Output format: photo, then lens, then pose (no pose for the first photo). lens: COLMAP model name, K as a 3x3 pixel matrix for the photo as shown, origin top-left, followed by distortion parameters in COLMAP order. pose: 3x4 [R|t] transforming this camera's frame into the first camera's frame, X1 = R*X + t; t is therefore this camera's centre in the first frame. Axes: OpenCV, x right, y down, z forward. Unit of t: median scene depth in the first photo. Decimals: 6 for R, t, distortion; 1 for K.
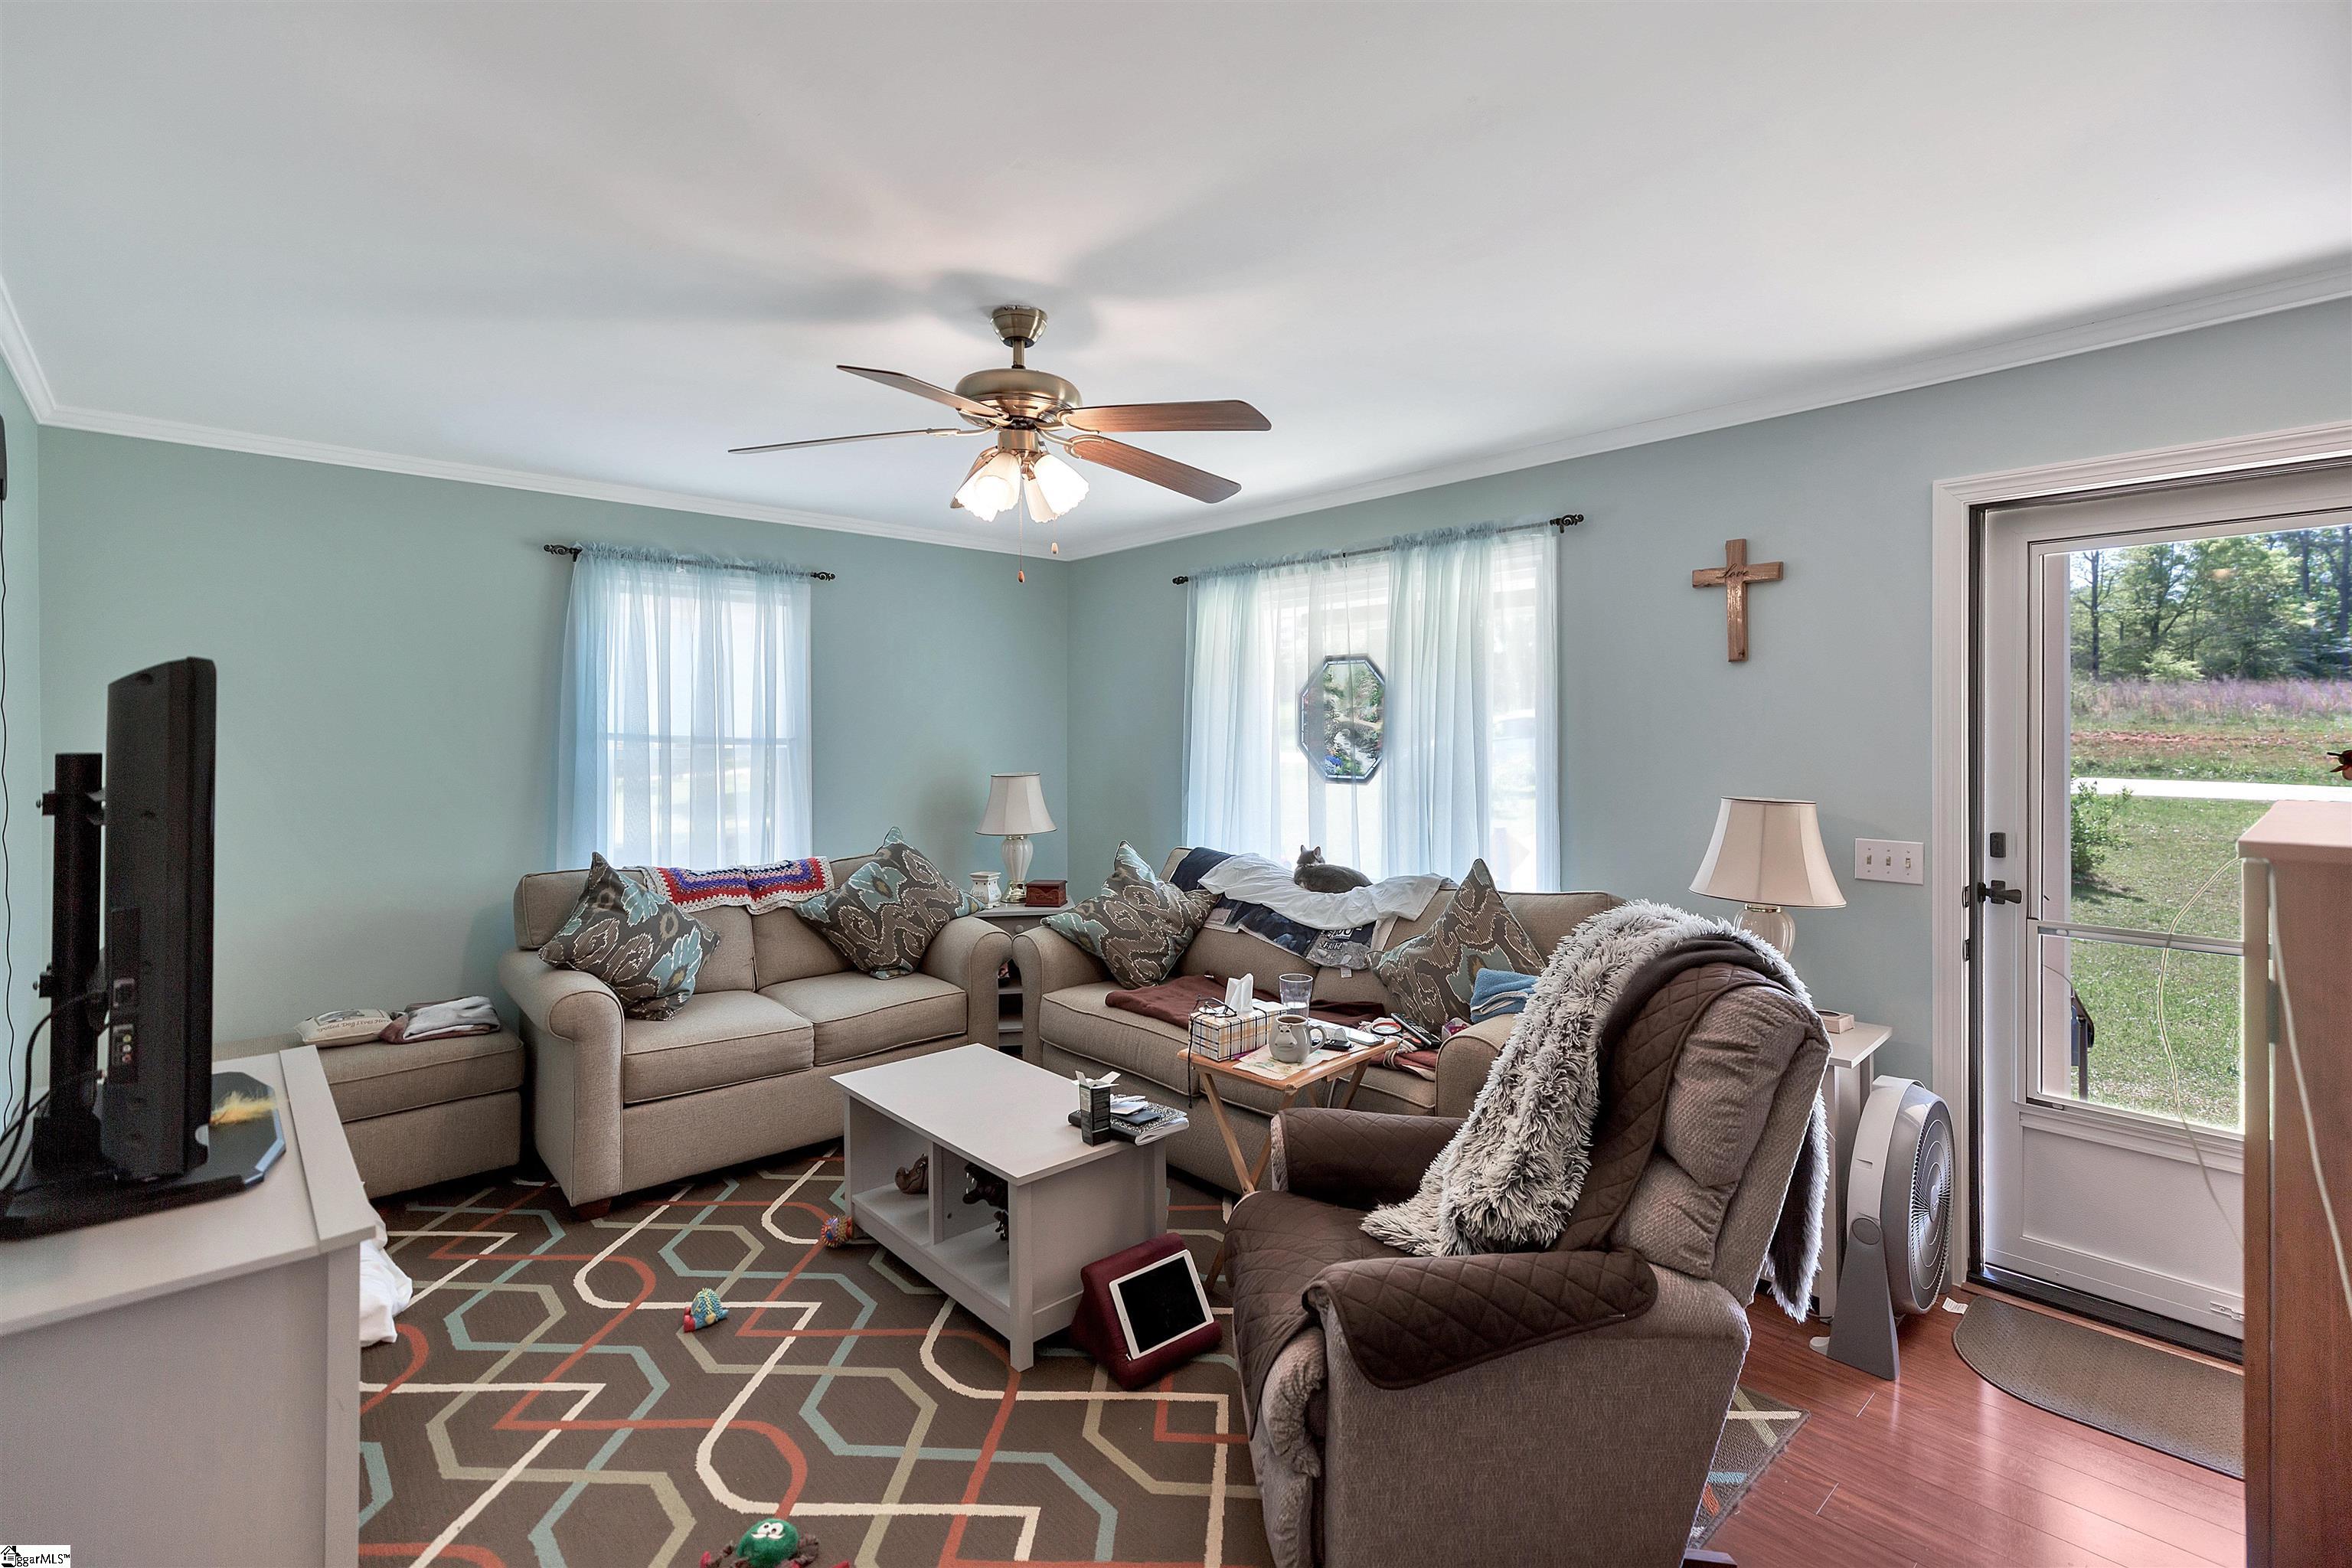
lens RADIAL K [[1071.3, 0, 1200.7], [0, 1071.3, 744.1], [0, 0, 1]] dist [-0.004397, -0.001686]
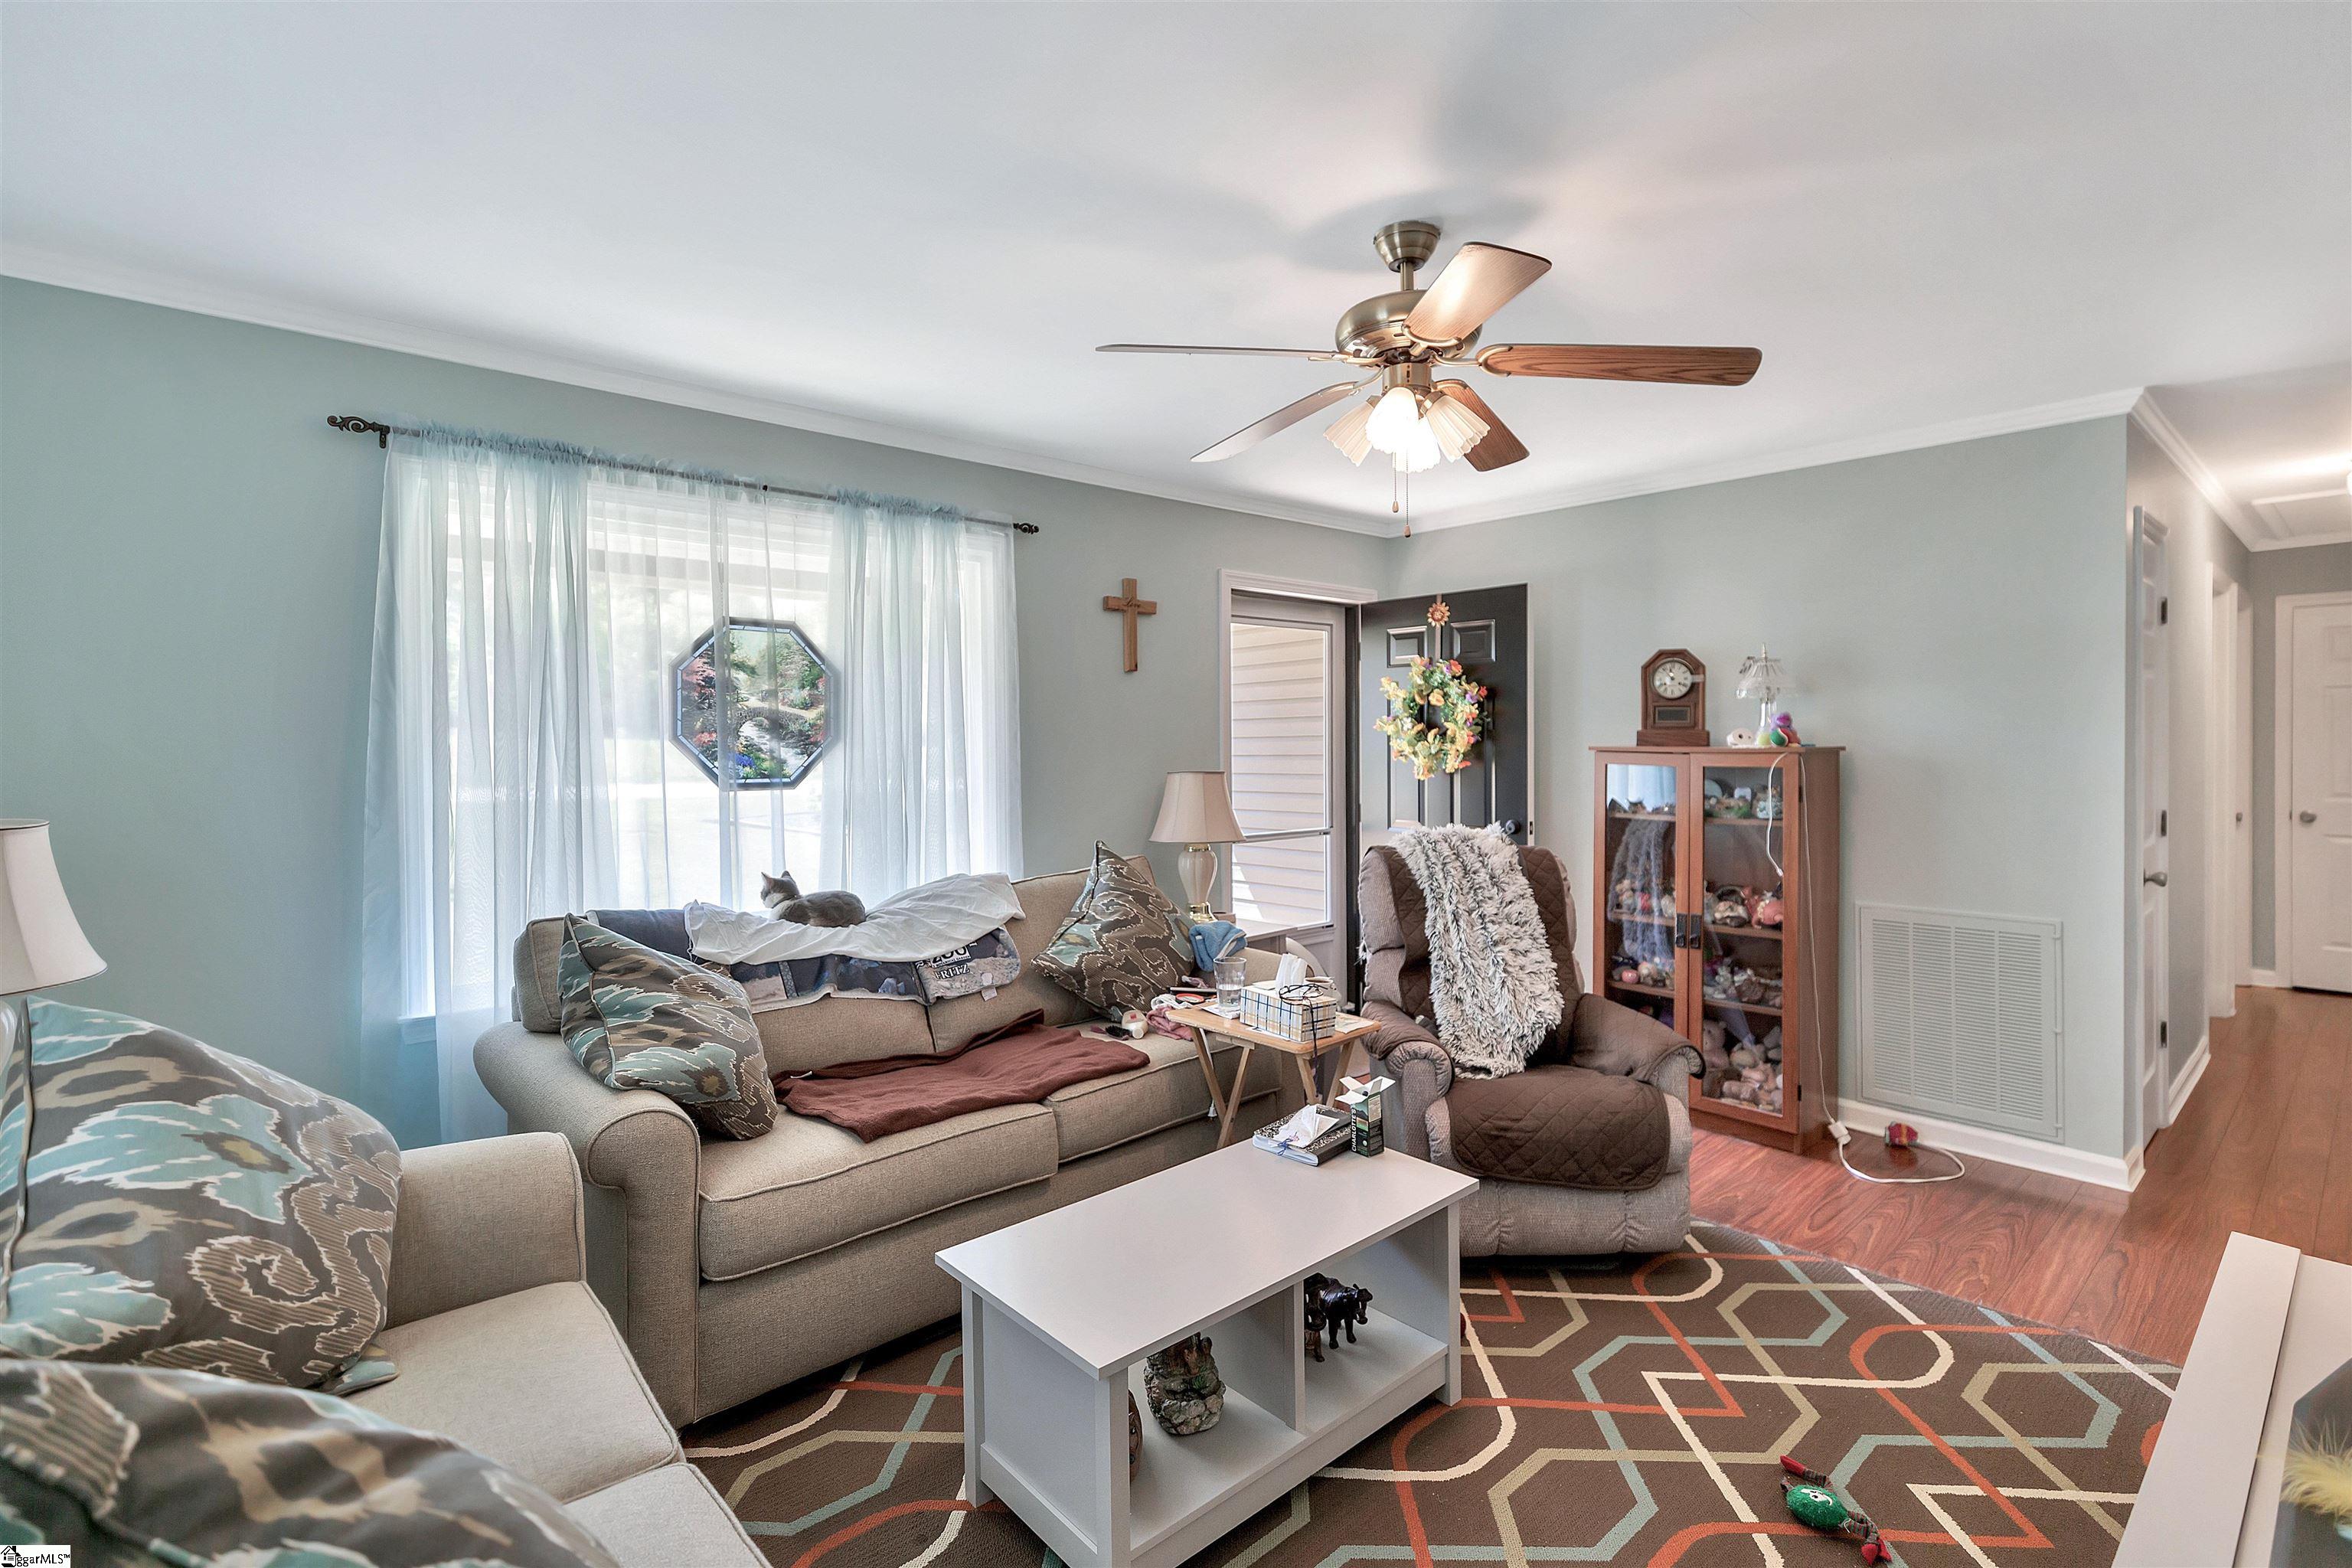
lens RADIAL K [[1071.3, 0, 1184.9], [0, 1071.3, 758.4], [0, 0, 1]] dist [-0.004397, -0.001686]
pose [[0.023853, -0.017886, 0.999555, -0.641835], [0.012283, 0.999770, 0.017596, 0.005519], [-0.999640, 0.011858, 0.024067, 0.709095]]
